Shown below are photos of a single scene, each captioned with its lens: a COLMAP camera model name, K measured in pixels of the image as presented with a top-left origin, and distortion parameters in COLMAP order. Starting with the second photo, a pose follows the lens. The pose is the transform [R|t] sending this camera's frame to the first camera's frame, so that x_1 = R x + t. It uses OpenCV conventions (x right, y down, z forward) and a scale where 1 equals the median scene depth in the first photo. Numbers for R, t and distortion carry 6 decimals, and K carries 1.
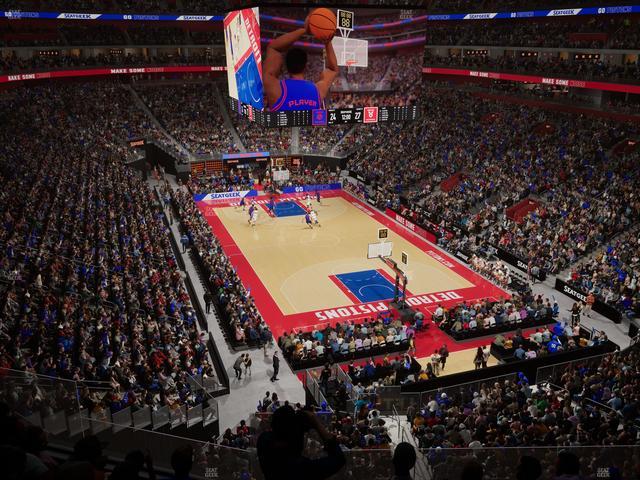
lens RADIAL K [[599.2, 0, 320.0], [0, 599.2, 240.0], [0, 0, 1]] dist [-0.002076, 0.001361]
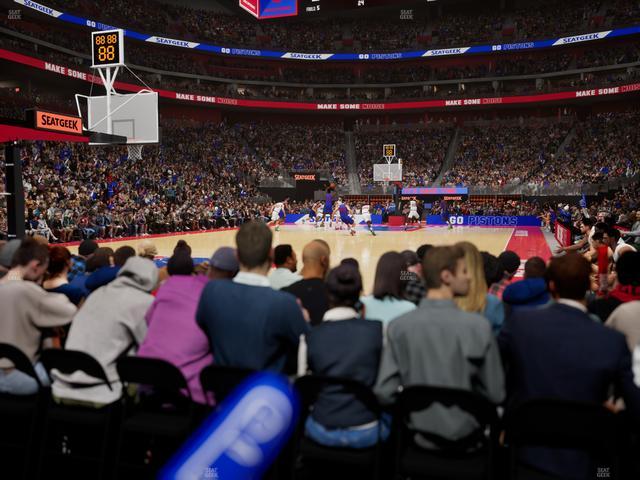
lens RADIAL K [[599.2, 0, 320.0], [0, 599.2, 240.0], [0, 0, 1]] dist [-0.002076, 0.001361]
pose [[0.782855, 0.040741, -0.620869, 0.333324], [-0.199960, 0.961394, -0.189044, 0.101219], [0.589198, 0.272143, 0.760779, 0.773180]]
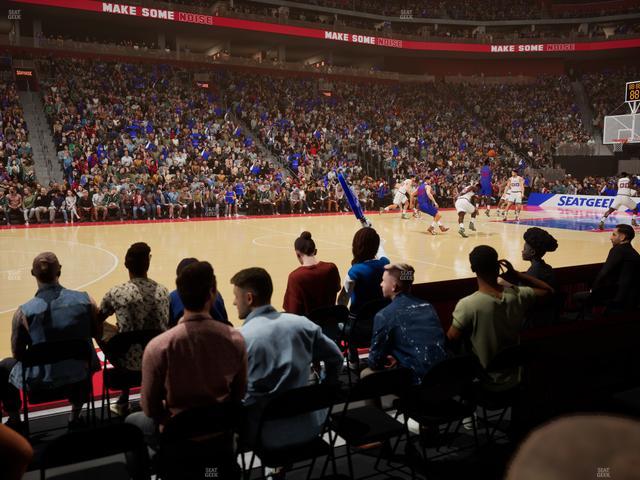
lens RADIAL K [[599.2, 0, 320.0], [0, 599.2, 240.0], [0, 0, 1]] dist [-0.002076, 0.001361]
pose [[0.163664, 0.113707, -0.979941, 0.339447], [-0.316928, 0.946740, 0.056923, -0.019912], [0.934222, 0.301254, 0.190984, 1.115389]]
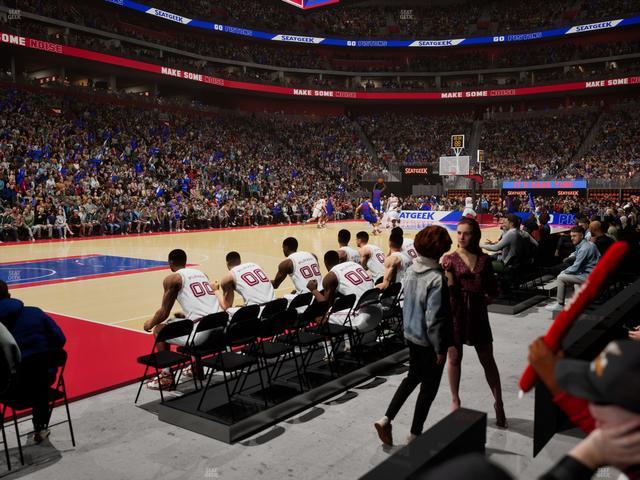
lens RADIAL K [[599.2, 0, 320.0], [0, 599.2, 240.0], [0, 0, 1]] dist [-0.002076, 0.001361]
pose [[0.564882, 0.064166, -0.822673, 0.416099], [-0.265182, 0.958204, -0.107348, 0.054070], [0.781400, 0.278797, 0.558288, 0.899356]]
